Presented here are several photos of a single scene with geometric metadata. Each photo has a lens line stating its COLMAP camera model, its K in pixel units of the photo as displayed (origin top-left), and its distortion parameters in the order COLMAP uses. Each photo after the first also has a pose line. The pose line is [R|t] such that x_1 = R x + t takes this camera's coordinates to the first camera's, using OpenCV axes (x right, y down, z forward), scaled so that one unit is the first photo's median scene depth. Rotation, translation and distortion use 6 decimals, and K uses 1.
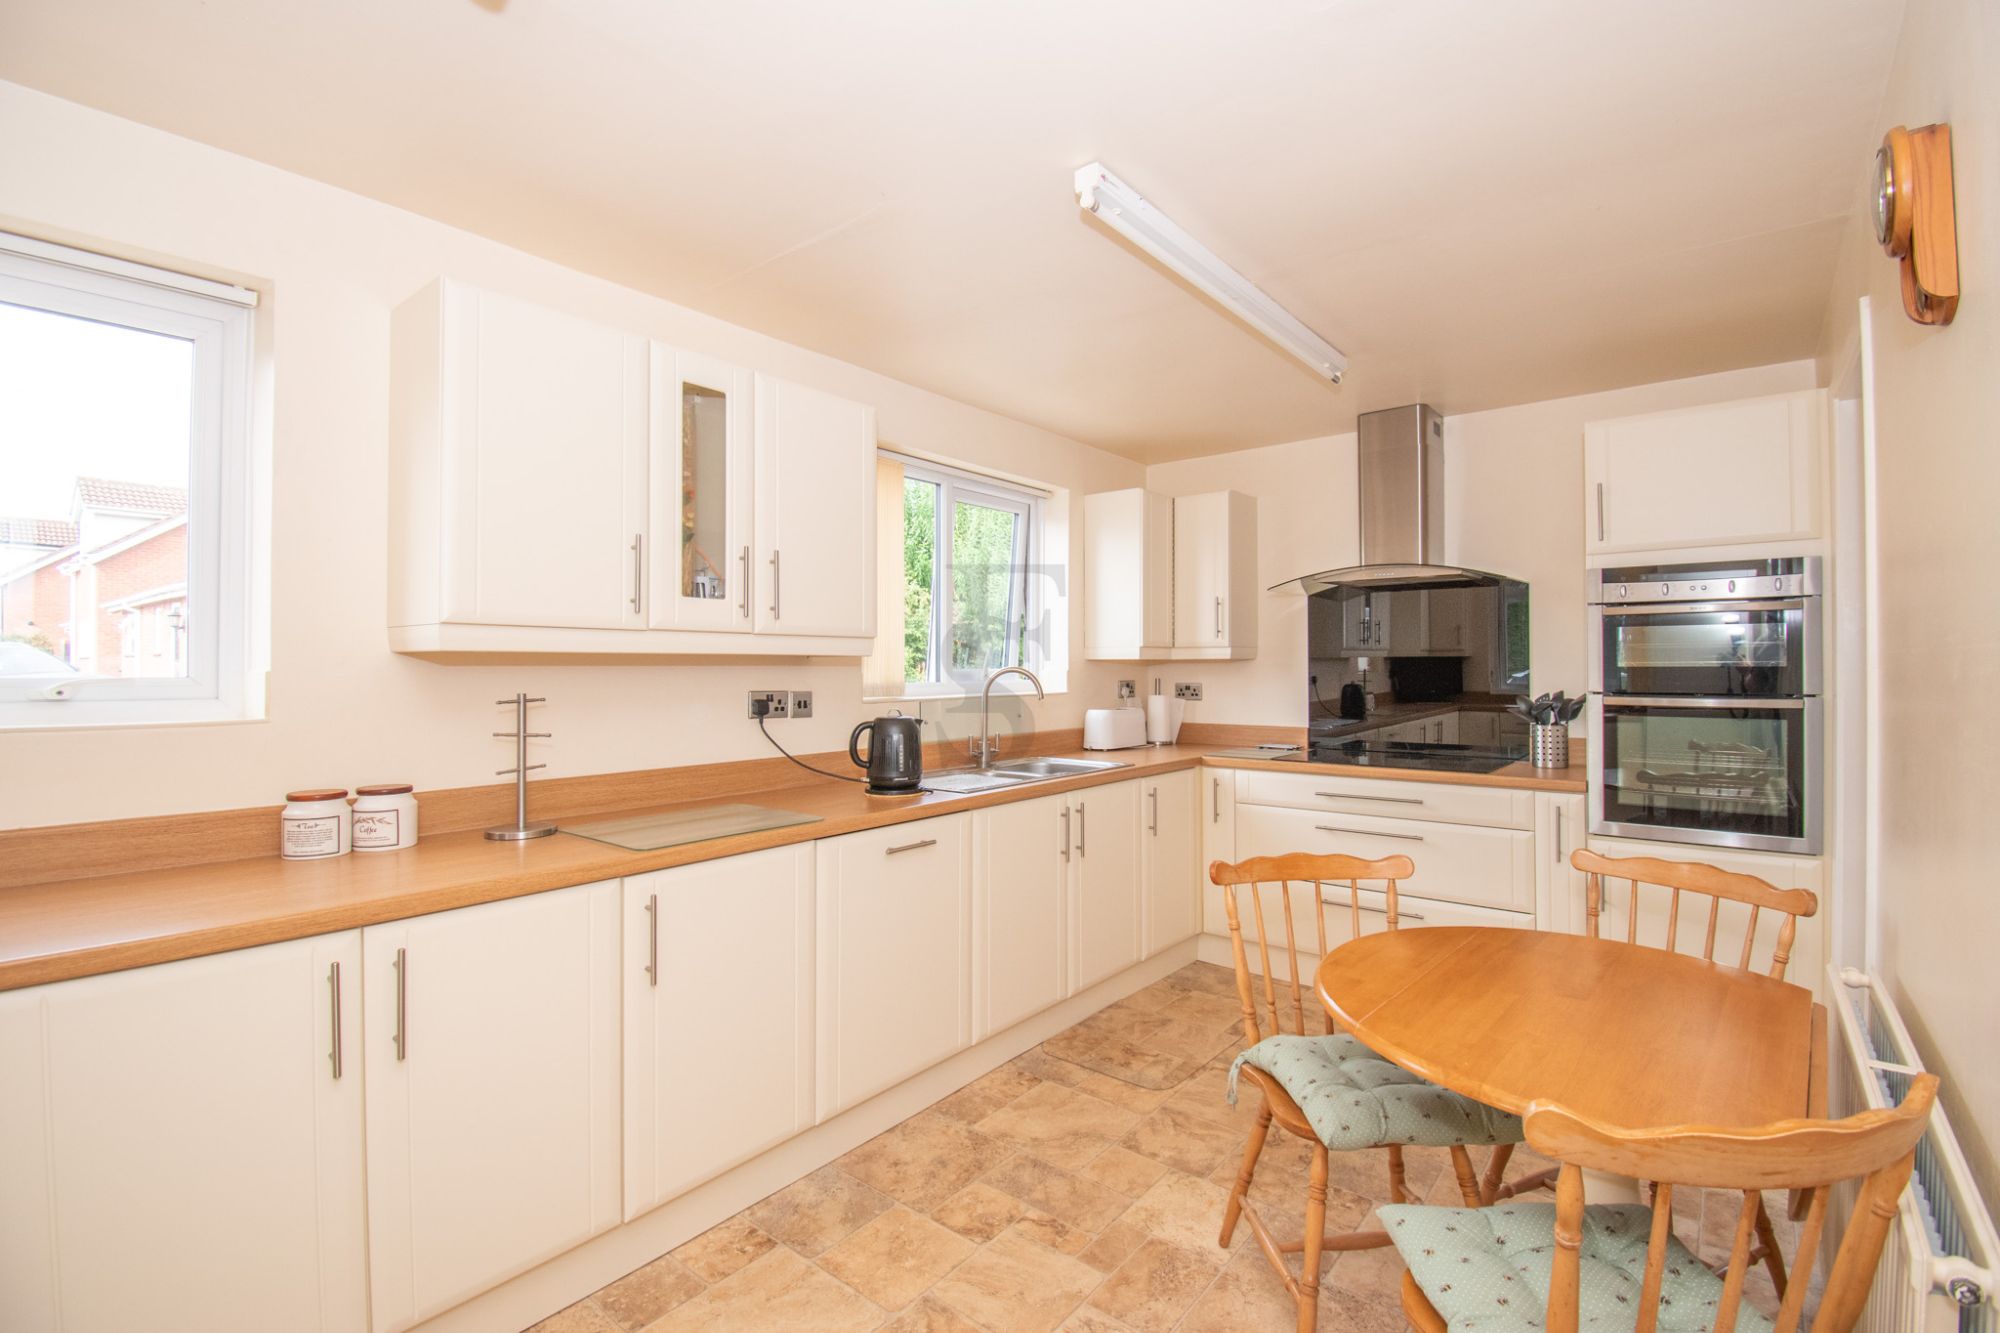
lens RADIAL K [[892.8, 0, 1014.9], [0, 892.8, 661.2], [0, 0, 1]] dist [0.003251, -0.020311]
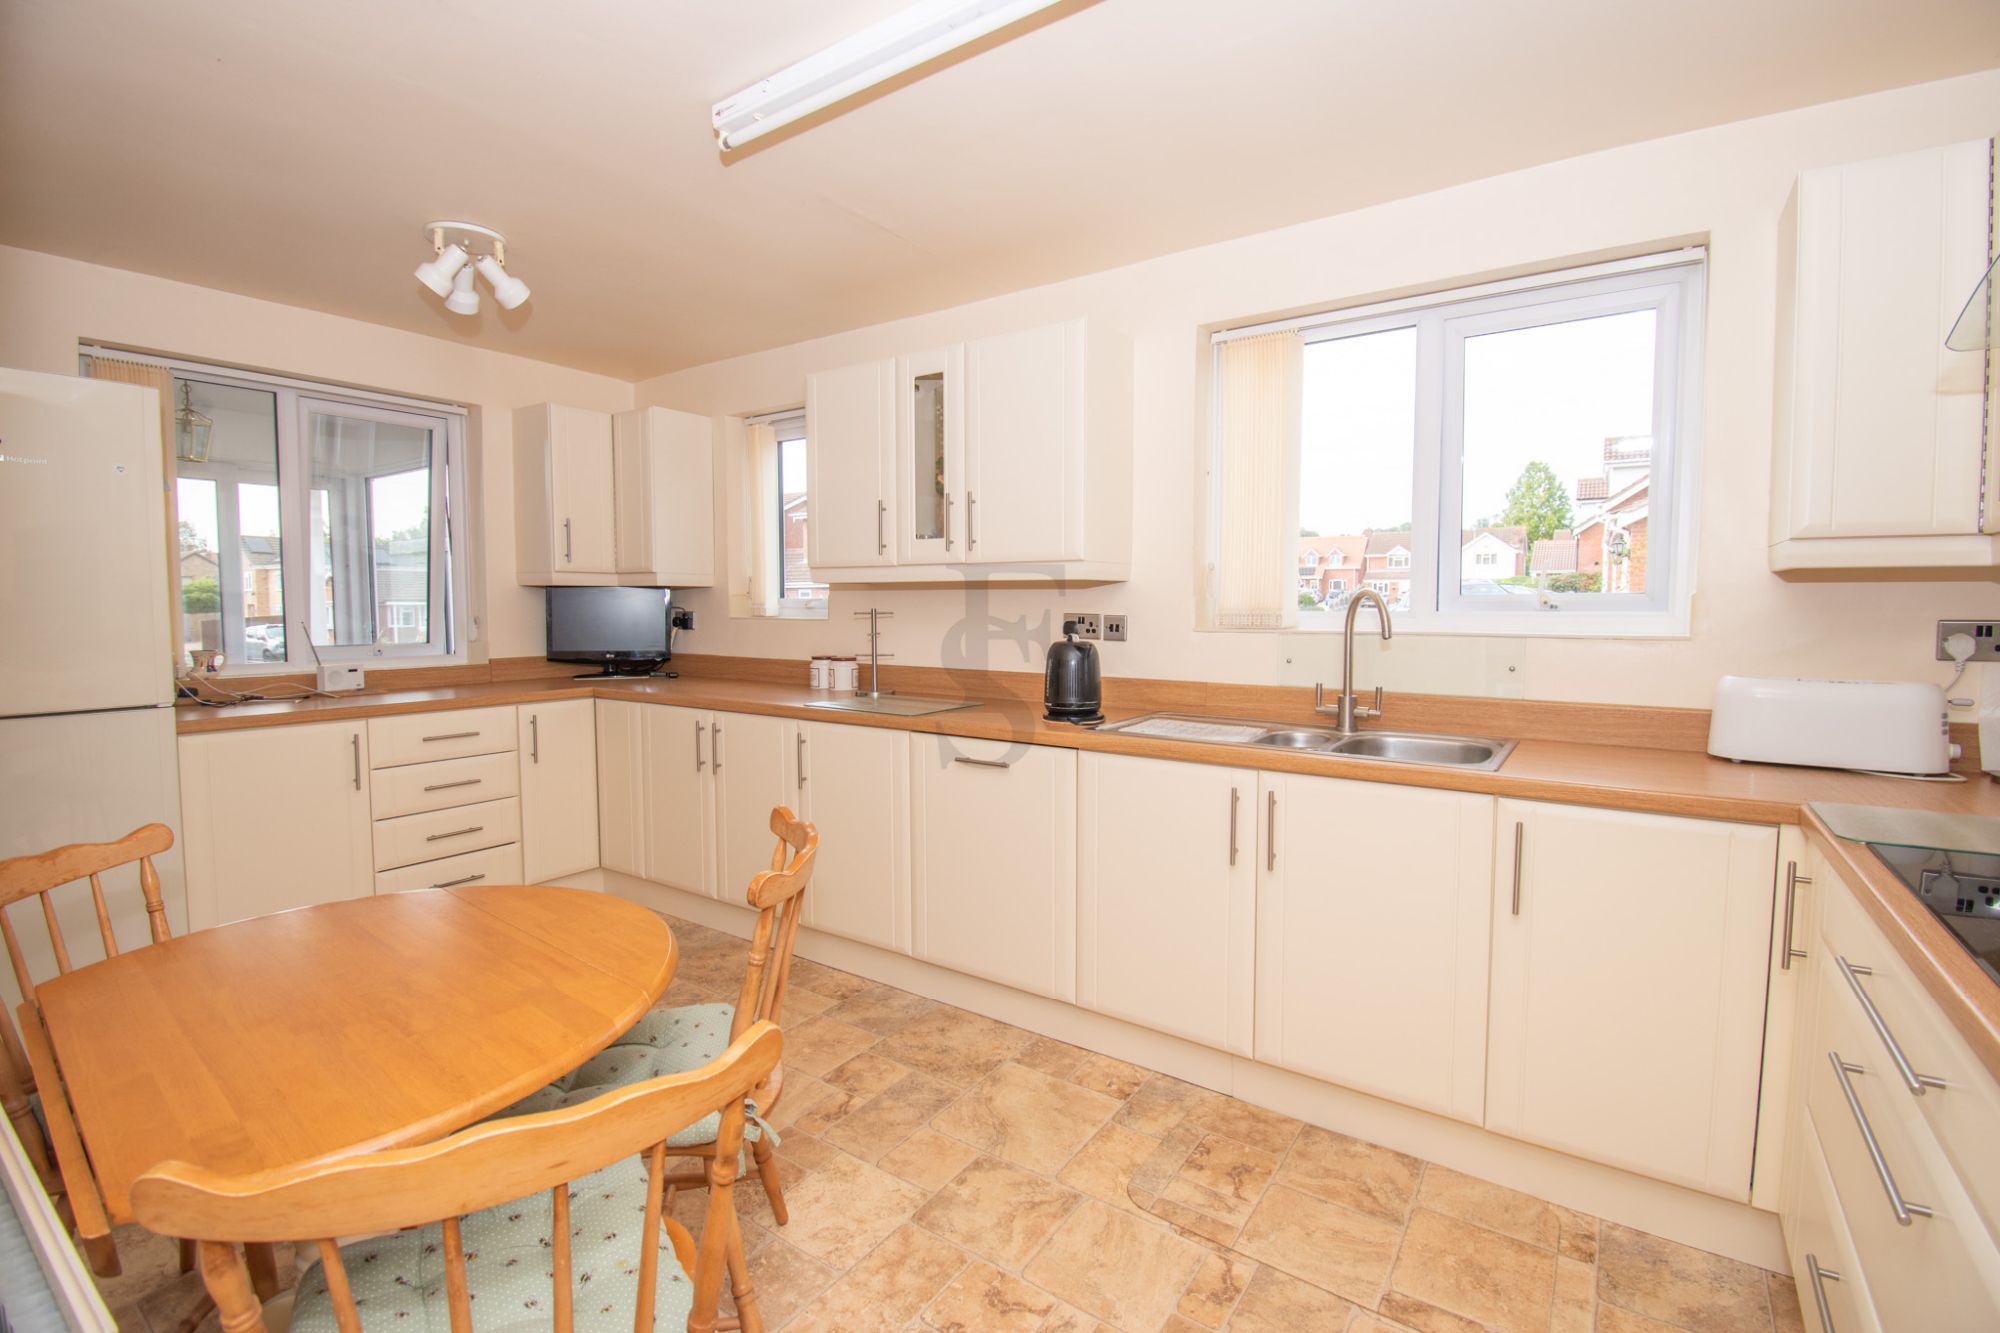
lens RADIAL K [[892.8, 0, 1014.9], [0, 892.8, 661.2], [0, 0, 1]] dist [0.003251, -0.020311]
pose [[0.056244, 0.064716, -0.996317, 0.895213], [0.005573, 0.997861, 0.065131, 0.021743], [0.998401, -0.009216, 0.055763, 0.955013]]
